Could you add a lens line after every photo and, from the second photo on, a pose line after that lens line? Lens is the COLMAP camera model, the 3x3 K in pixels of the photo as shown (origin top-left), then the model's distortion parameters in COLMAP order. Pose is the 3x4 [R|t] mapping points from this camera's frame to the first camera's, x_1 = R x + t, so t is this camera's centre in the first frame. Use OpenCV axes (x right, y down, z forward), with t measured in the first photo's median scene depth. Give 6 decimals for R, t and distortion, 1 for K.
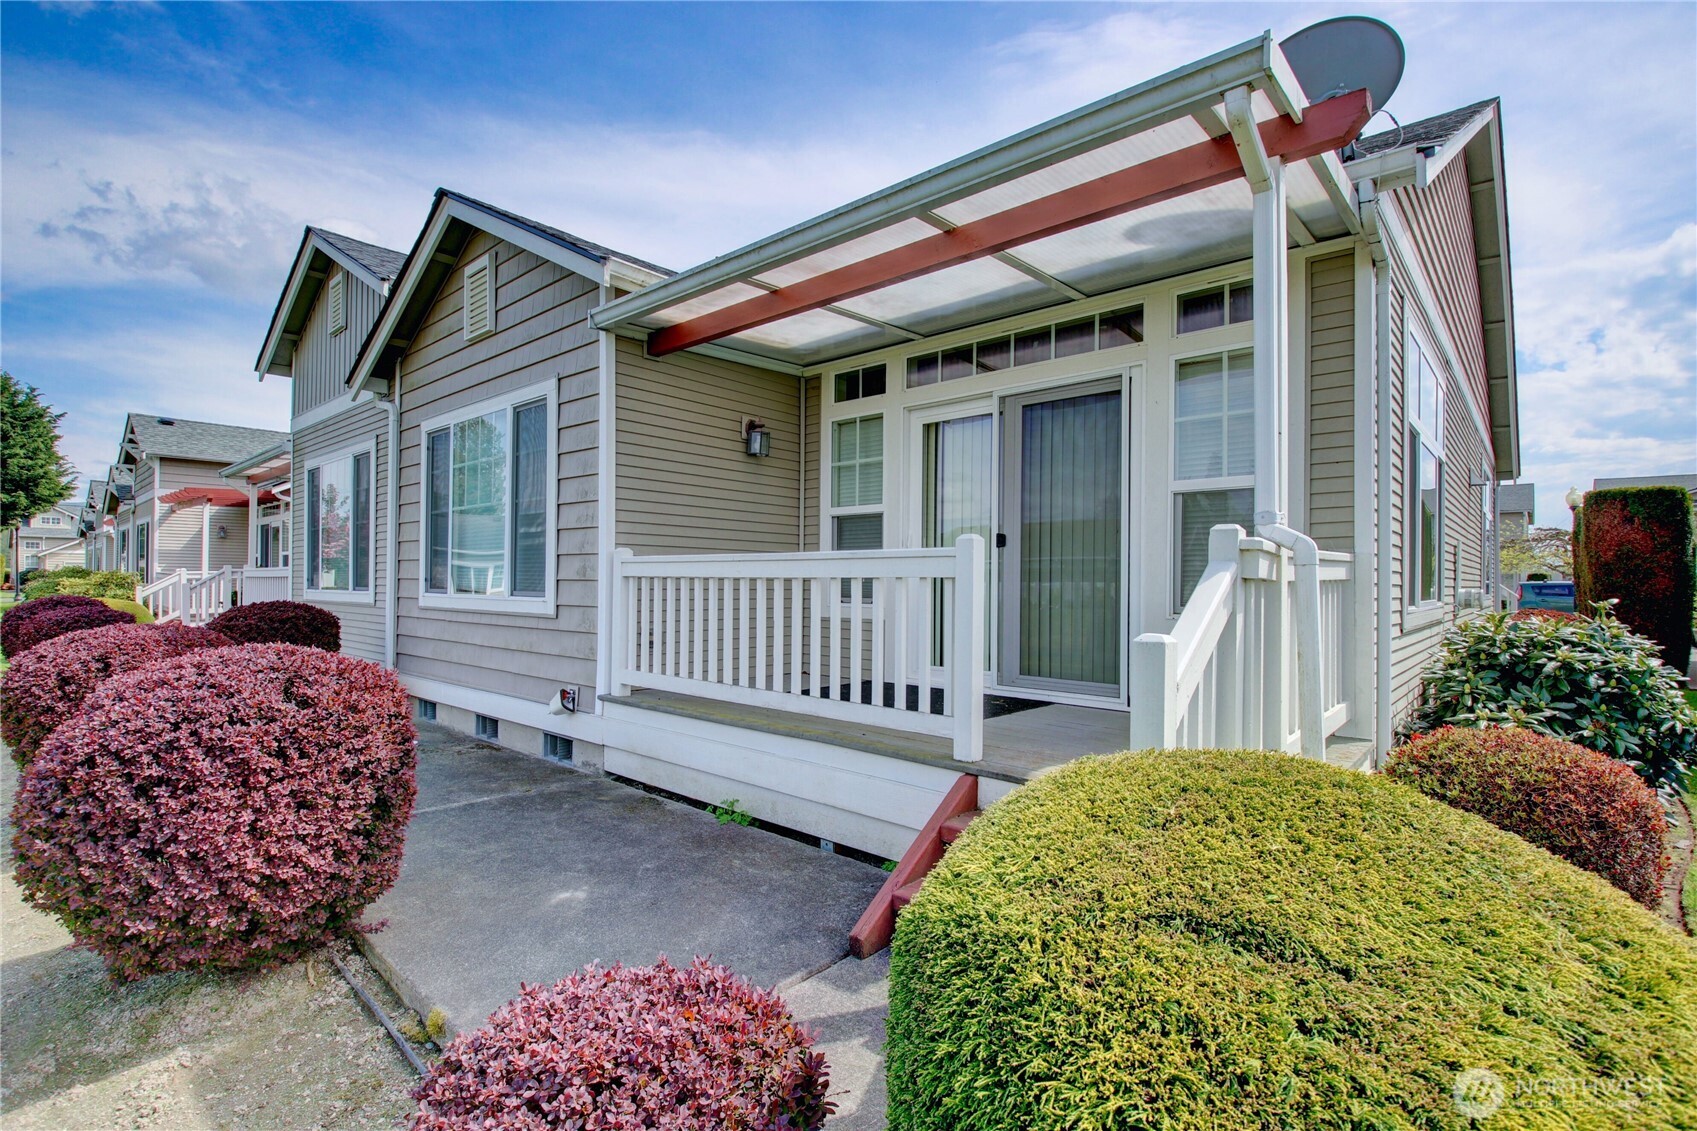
lens RADIAL K [[791.6, 0, 839.4], [0, 791.6, 576.9], [0, 0, 1]] dist [0.005043, -0.020511]
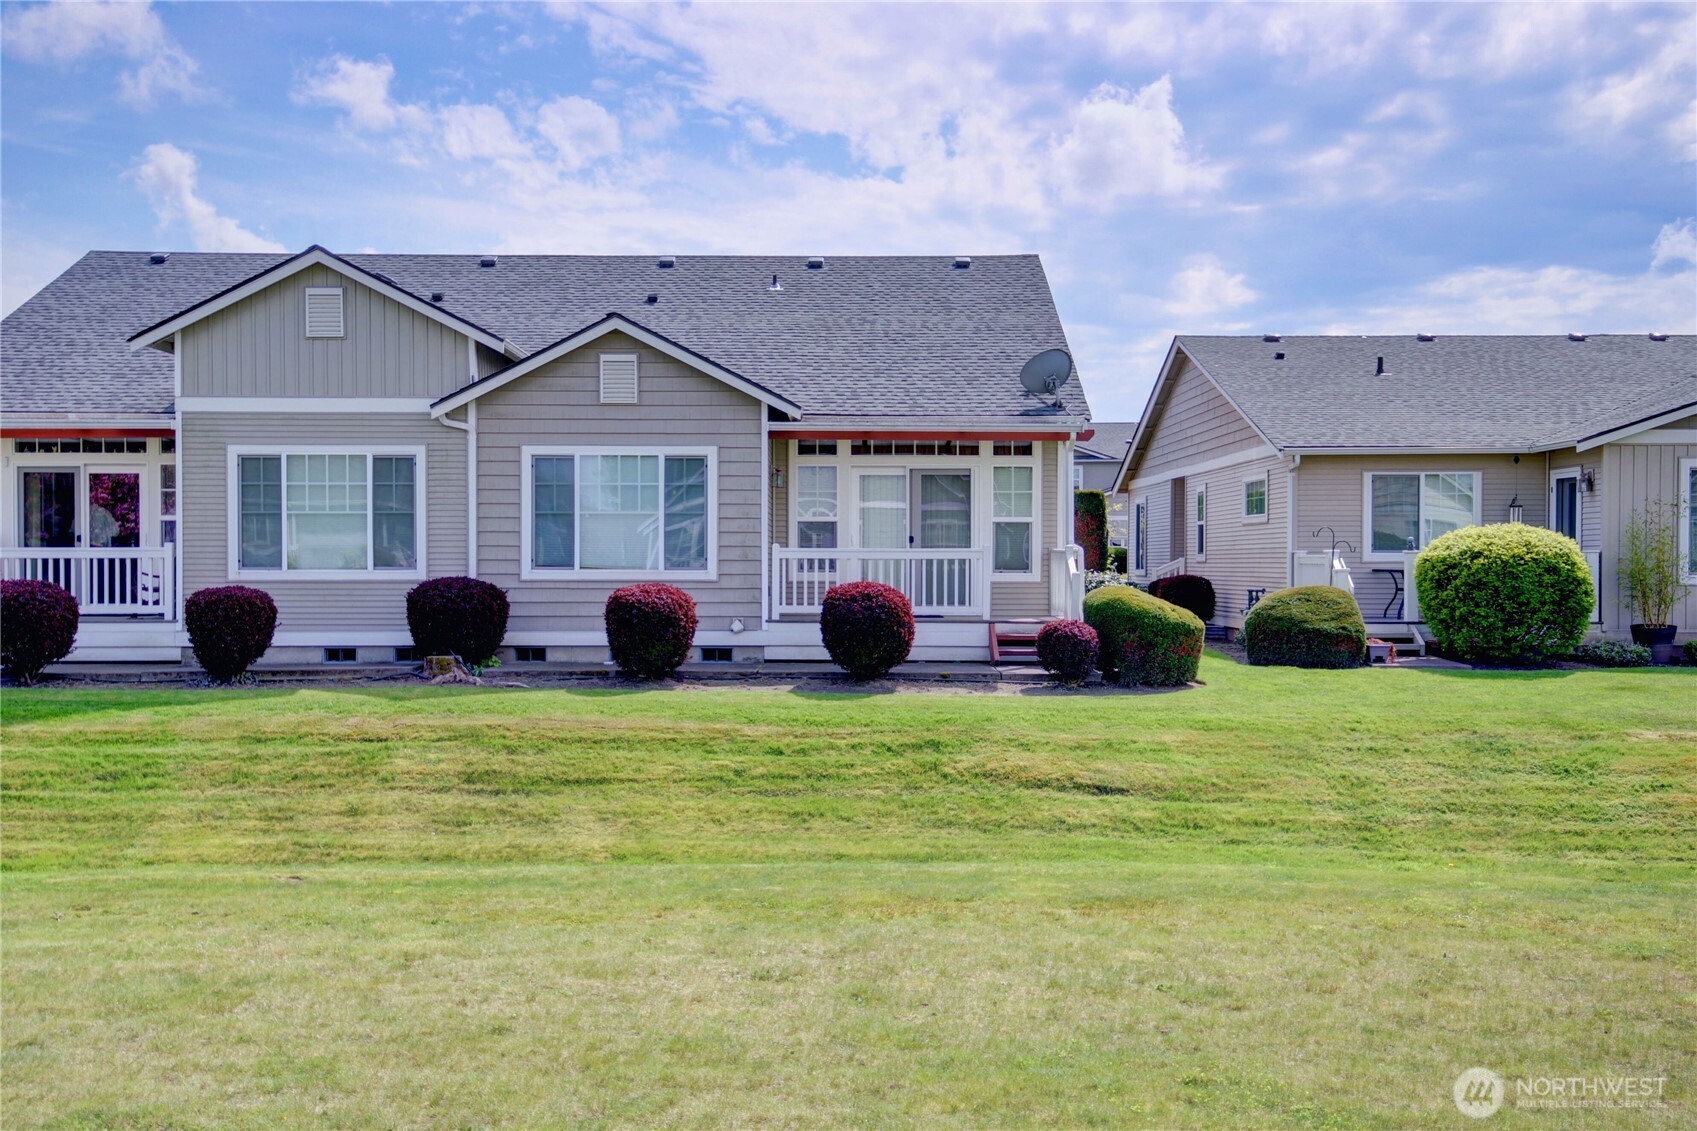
lens RADIAL K [[1526.0, 0, 848.5], [0, 1526.0, 565.5], [0, 0, 1]] dist [0.034139, 0.000506]
pose [[0.743489, -0.013541, 0.668611, -2.256319], [0.000198, 0.999799, 0.020029, -0.048367], [-0.668748, -0.014760, 0.743342, -1.622085]]
